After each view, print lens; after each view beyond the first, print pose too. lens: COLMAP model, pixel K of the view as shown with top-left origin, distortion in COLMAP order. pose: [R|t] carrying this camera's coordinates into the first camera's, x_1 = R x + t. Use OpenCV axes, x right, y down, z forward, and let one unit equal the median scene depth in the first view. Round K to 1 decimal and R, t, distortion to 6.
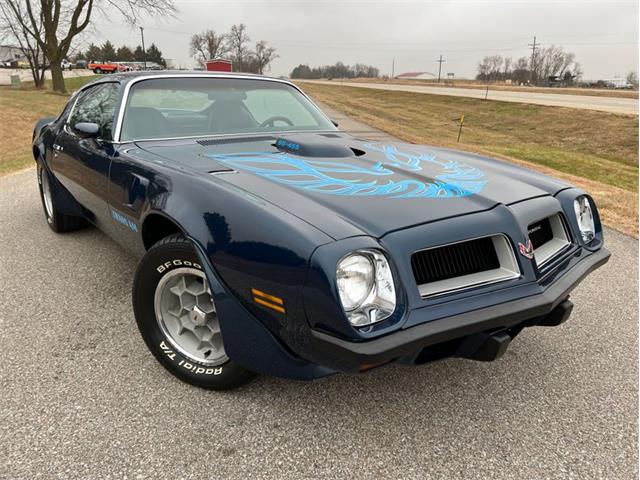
lens RADIAL K [[490.1, 0, 322.4], [0, 490.1, 240.3], [0, 0, 1]] dist [0.051023, -0.056877]
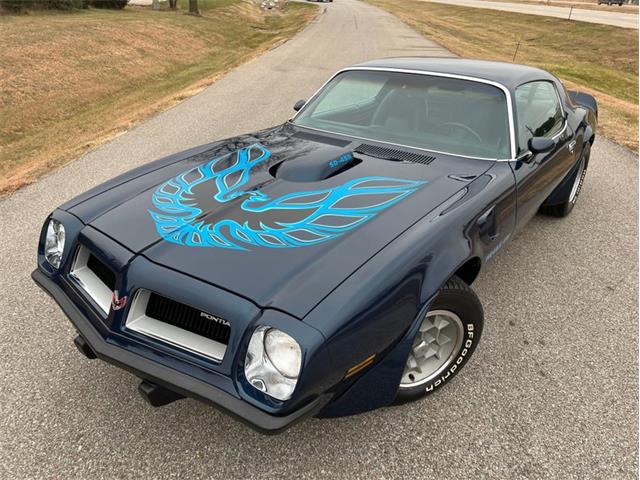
lens RADIAL K [[484.3, 0, 321.9], [0, 484.3, 239.9], [0, 0, 1]] dist [0.042833, -0.054762]
pose [[0.986743, 0.072318, -0.145284, 0.008877], [-0.049487, 0.986670, 0.155030, 0.042672], [0.154559, -0.145785, 0.977169, -0.171605]]
